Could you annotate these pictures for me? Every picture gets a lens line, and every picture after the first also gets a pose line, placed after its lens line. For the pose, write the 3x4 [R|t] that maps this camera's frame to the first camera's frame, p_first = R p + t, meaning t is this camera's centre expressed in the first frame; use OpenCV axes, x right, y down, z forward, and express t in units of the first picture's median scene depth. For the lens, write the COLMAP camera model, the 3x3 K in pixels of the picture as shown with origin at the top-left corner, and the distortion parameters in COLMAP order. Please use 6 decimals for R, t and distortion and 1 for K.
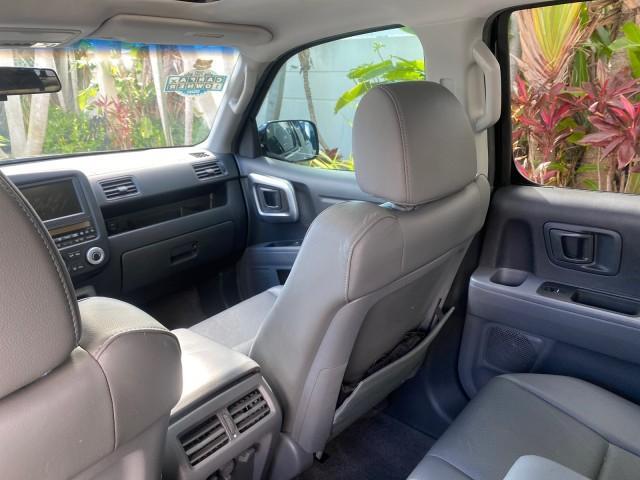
lens RADIAL K [[497.9, 0, 321.8], [0, 497.9, 232.9], [0, 0, 1]] dist [0.005119, -0.002517]
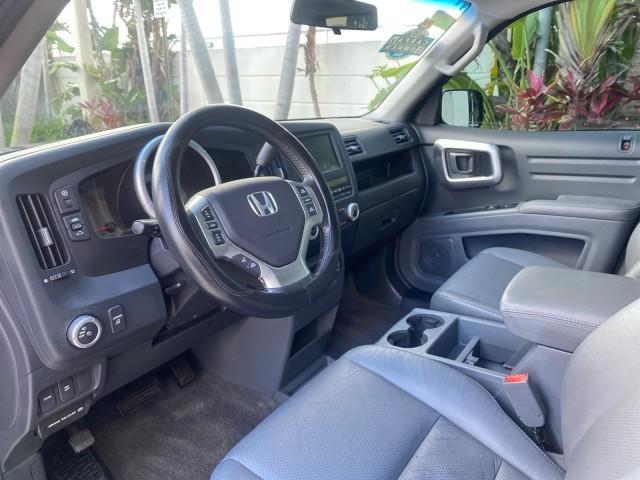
lens RADIAL K [[484.2, 0, 320.2], [0, 484.2, 241.0], [0, 0, 1]] dist [0.032735, -0.006379]
pose [[0.993680, -0.021758, 0.110124, -0.478074], [0.022568, 0.999727, -0.006107, 0.082022], [-0.109961, 0.008553, 0.993899, 0.053881]]
